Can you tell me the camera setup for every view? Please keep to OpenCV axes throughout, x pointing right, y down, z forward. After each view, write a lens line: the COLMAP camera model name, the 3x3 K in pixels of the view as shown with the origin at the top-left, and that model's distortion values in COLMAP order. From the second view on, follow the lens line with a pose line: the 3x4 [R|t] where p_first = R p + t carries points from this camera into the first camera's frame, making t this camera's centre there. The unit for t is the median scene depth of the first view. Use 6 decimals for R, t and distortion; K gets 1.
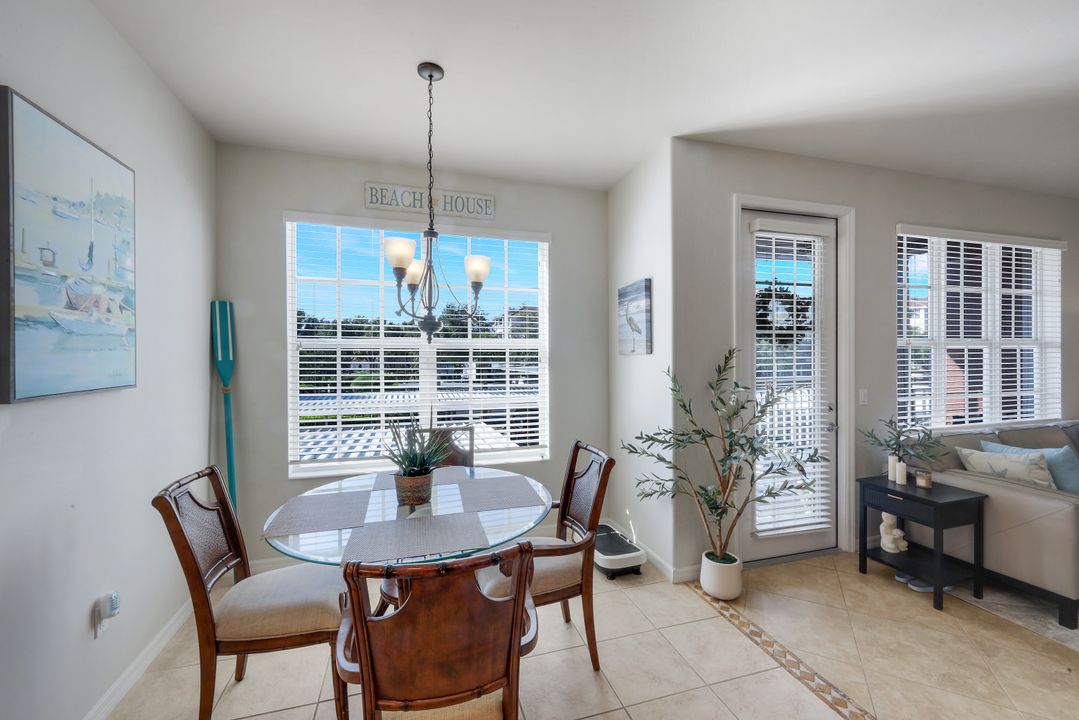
lens RADIAL K [[447.7, 0, 540.3], [0, 447.7, 354.4], [0, 0, 1]] dist [0.002542, -0.000027]
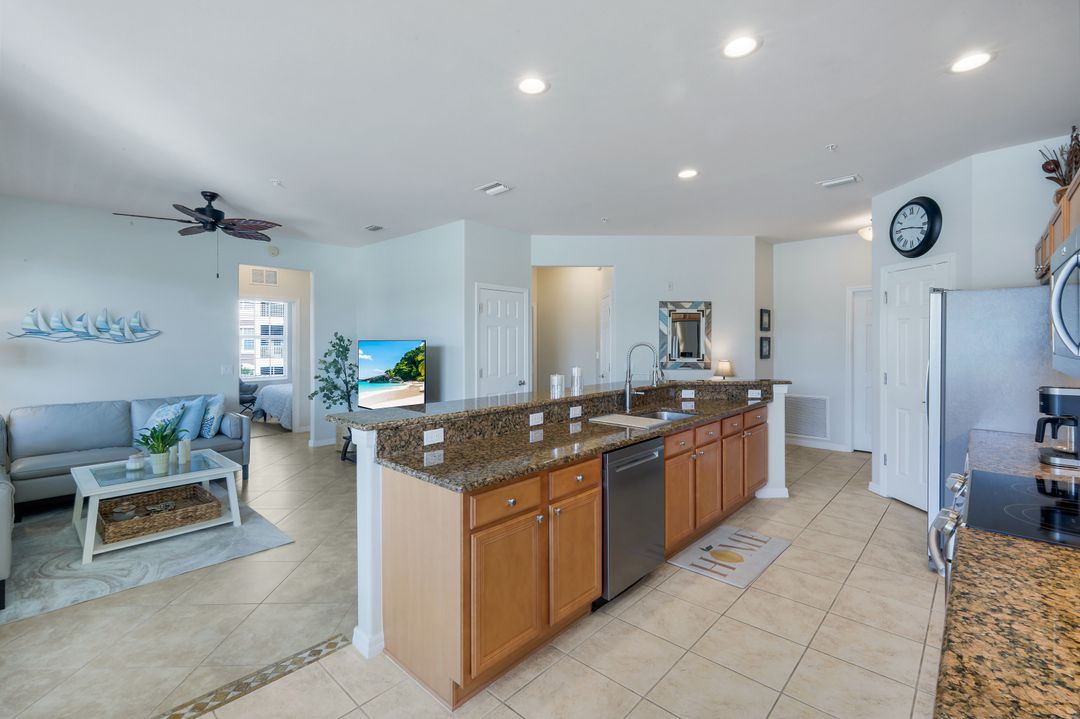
lens RADIAL K [[479.4, 0, 536.9], [0, 479.4, 342.3], [0, 0, 1]] dist [0.002919, 0.000014]
pose [[-0.506815, 0.006129, 0.862033, -0.292195], [0.007119, 0.999970, -0.002924, 0.006208], [-0.862025, 0.004654, -0.506844, 0.361759]]
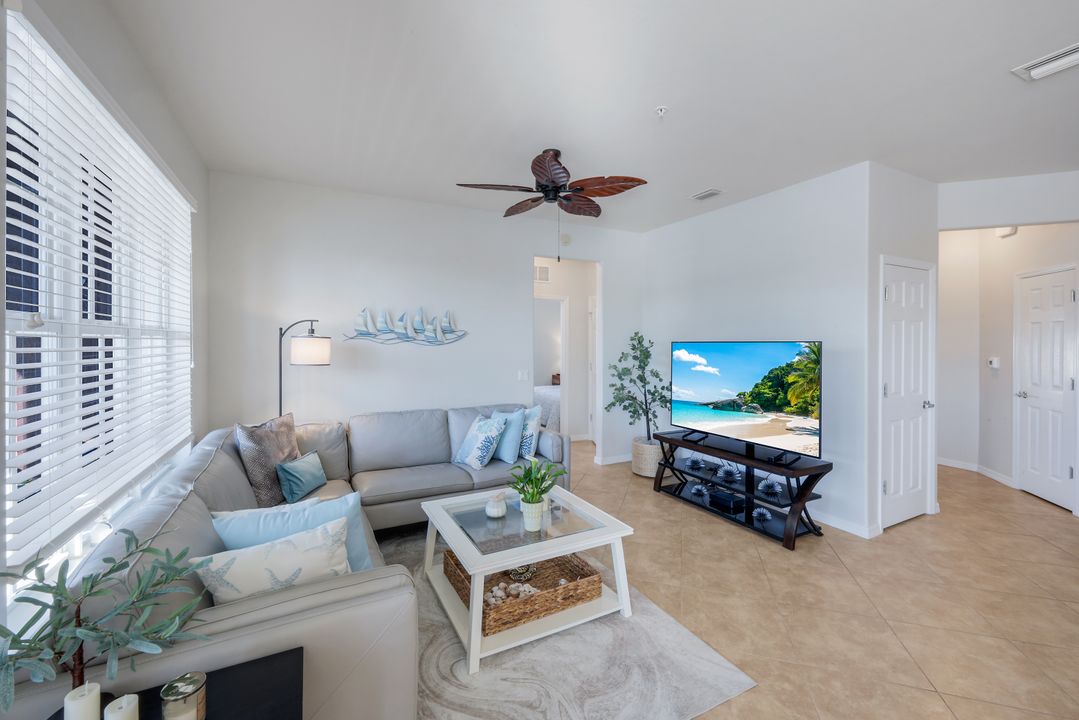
lens RADIAL K [[441.7, 0, 539.0], [0, 441.7, 345.9], [0, 0, 1]] dist [-0.000619, 0.000001]
pose [[-0.185660, 0.000164, 0.982614, 0.403351], [0.006409, 0.999979, 0.001044, -0.003005], [-0.982593, 0.006491, -0.185657, 0.678865]]
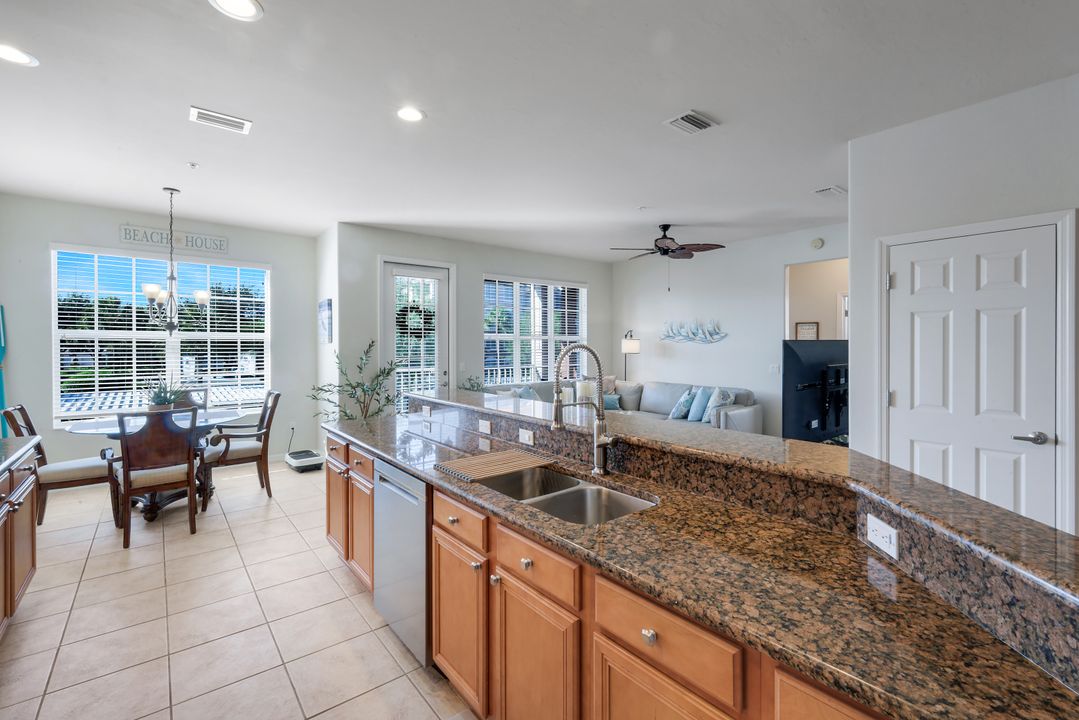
lens RADIAL K [[472.8, 0, 539.7], [0, 472.8, 347.5], [0, 0, 1]] dist [-0.002040, -0.000100]
pose [[0.923909, 0.000418, 0.382612, 0.282397], [-0.002208, 0.999989, 0.004239, 0.006222], [-0.382606, -0.004761, 0.923900, -0.942264]]
